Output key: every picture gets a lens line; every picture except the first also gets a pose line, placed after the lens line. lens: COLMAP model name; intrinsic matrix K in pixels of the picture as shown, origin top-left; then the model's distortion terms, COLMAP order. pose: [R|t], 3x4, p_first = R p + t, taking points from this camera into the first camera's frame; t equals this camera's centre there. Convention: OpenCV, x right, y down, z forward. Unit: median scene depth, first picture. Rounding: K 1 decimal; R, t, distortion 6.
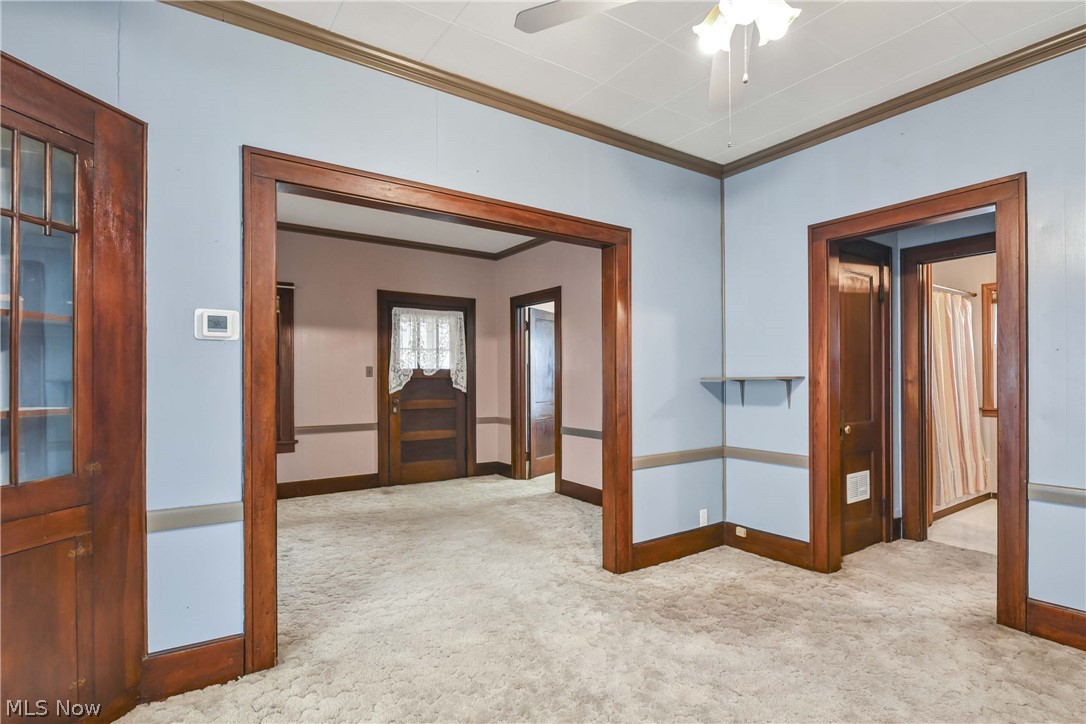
lens RADIAL K [[530.4, 0, 564.4], [0, 530.4, 378.8], [0, 0, 1]] dist [-0.000205, -0.000447]
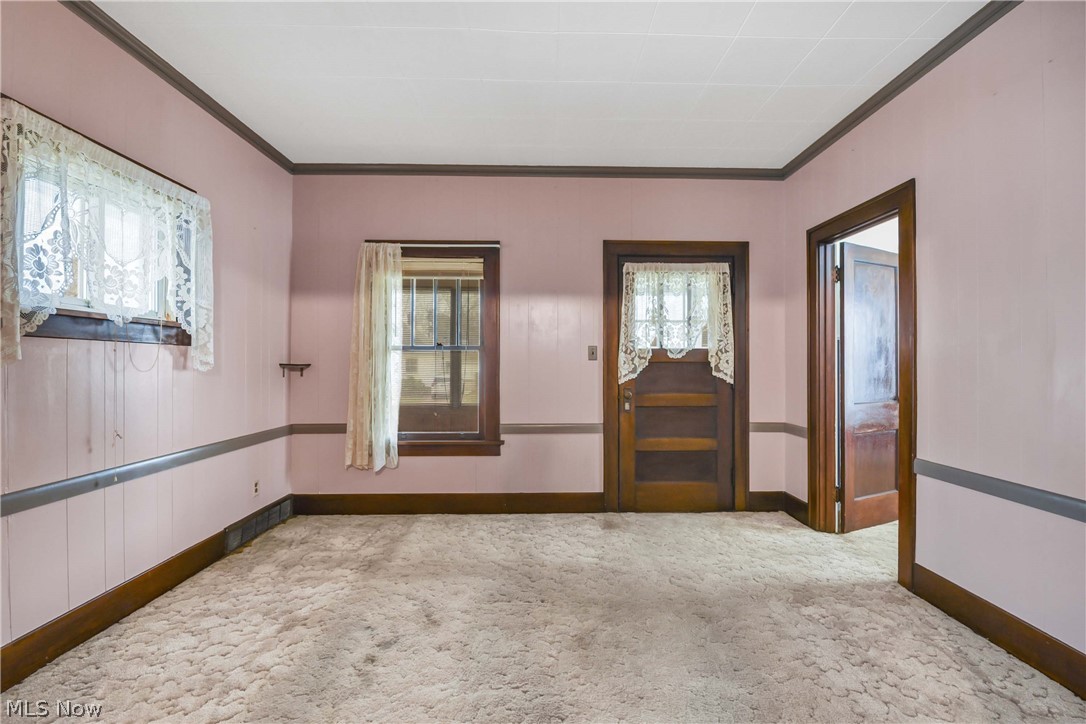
lens RADIAL K [[484.7, 0, 562.7], [0, 484.7, 364.8], [0, 0, 1]] dist [-0.001542, -0.012431]
pose [[0.834156, 0.003237, -0.551519, -0.030704], [-0.002132, 0.999994, 0.002644, 0.001124], [0.551524, -0.001029, 0.834158, 0.404792]]
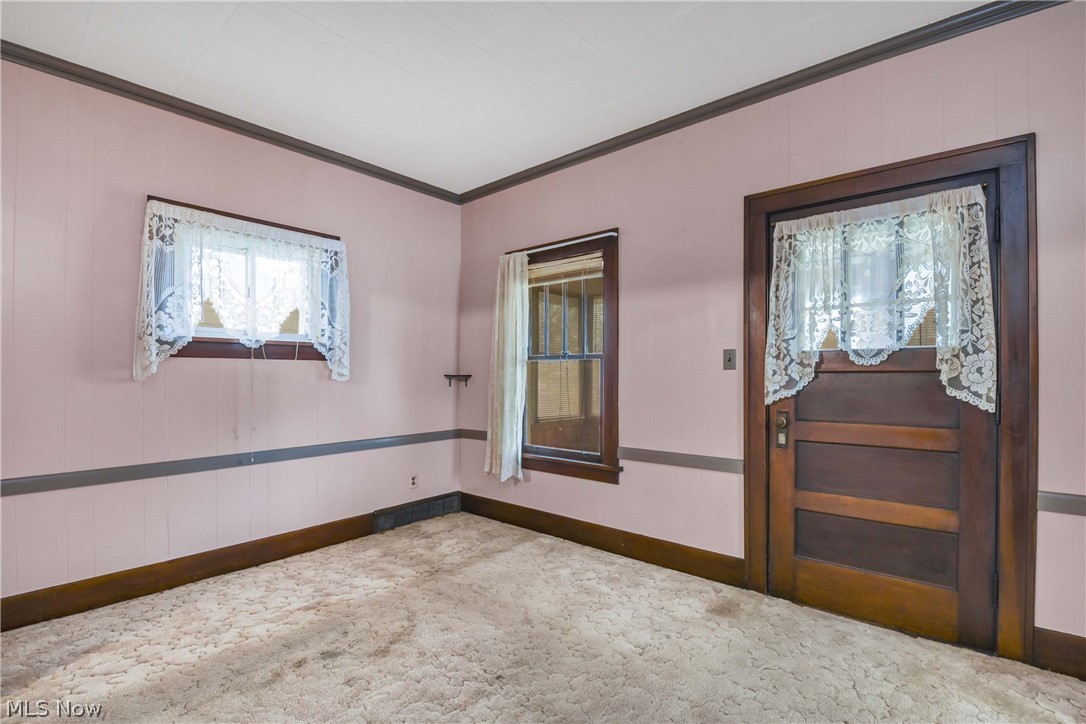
lens RADIAL K [[490.5, 0, 555.5], [0, 490.5, 376.0], [0, 0, 1]] dist [0.000916, -0.012910]
pose [[0.254827, 0.005368, -0.966972, 0.054055], [0.000547, 0.999984, 0.005695, -0.000027], [0.966987, -0.001980, 0.254820, 0.691746]]
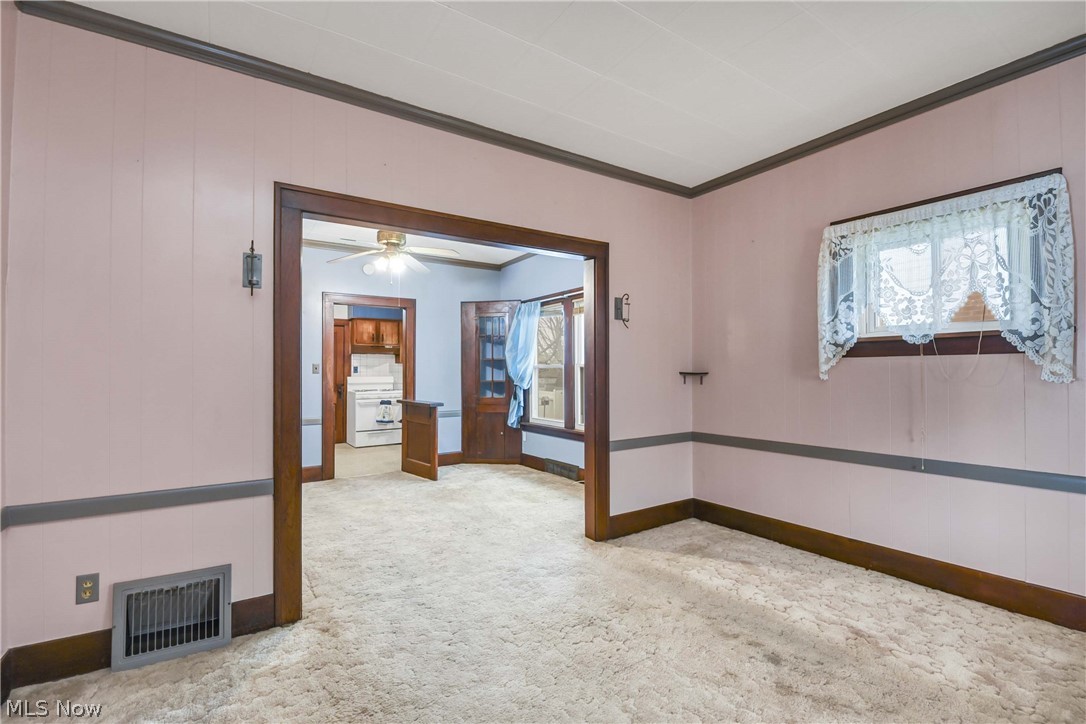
lens RADIAL K [[484.7, 0, 562.7], [0, 484.7, 364.8], [0, 0, 1]] dist [-0.001542, -0.012431]
pose [[-0.999941, 0.005072, 0.009654, -0.180648], [0.004923, 0.999869, -0.015441, -0.001238], [-0.009731, -0.015392, -0.999834, 0.970487]]
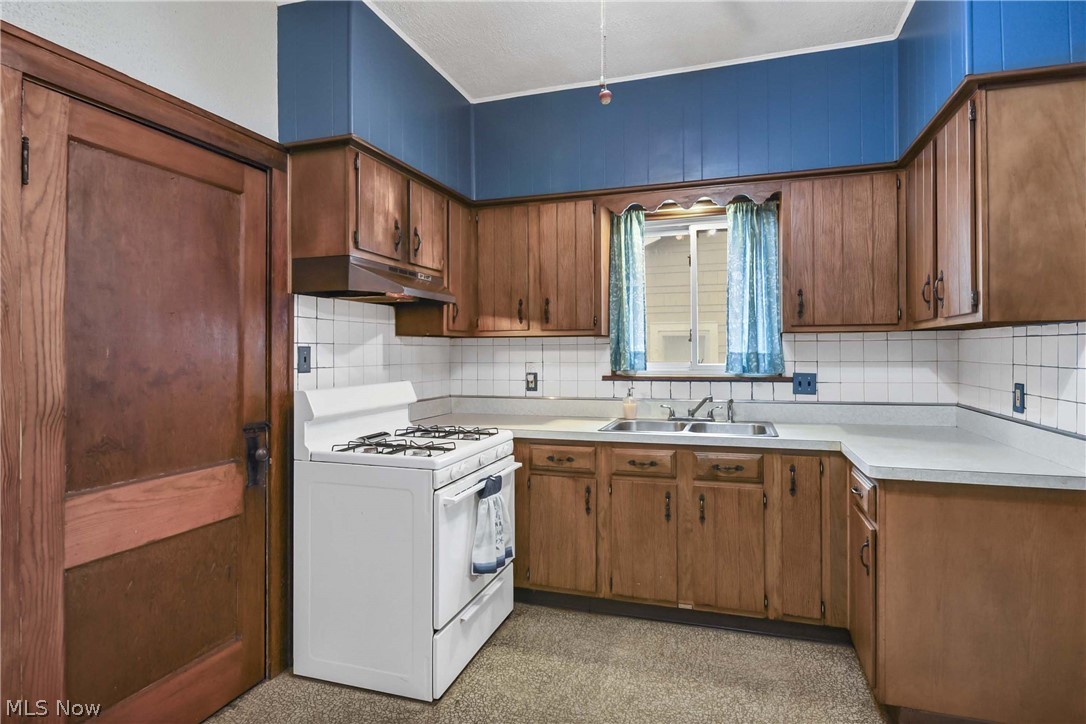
lens RADIAL K [[559.3, 0, 545.6], [0, 559.3, 348.1], [0, 0, 1]] dist [0.001856, -0.000534]
pose [[-0.798687, 0.003337, -0.601737, 0.536674], [0.008723, 0.999944, -0.006033, -0.015696], [0.601683, -0.010068, -0.798671, -0.007229]]
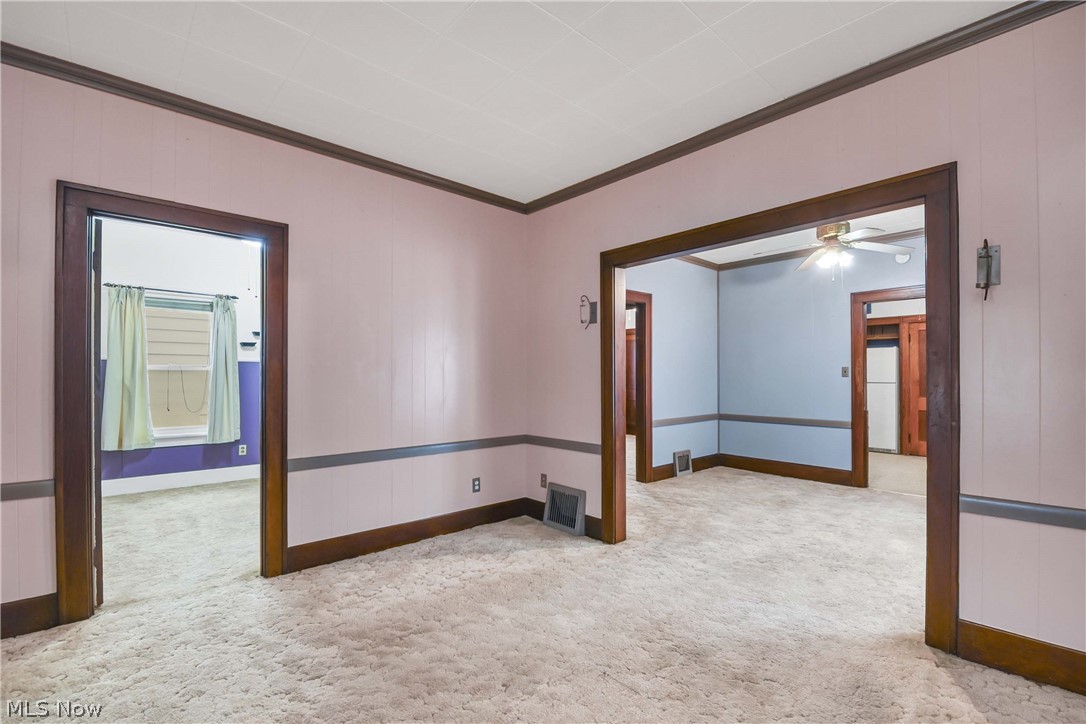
lens RADIAL K [[490.5, 0, 555.5], [0, 490.5, 376.0], [0, 0, 1]] dist [0.000916, -0.012910]
pose [[-0.128897, -0.000343, 0.991658, -0.543593], [-0.000351, 1.000000, 0.000301, -0.002816], [-0.991658, -0.000309, -0.128897, 0.716526]]
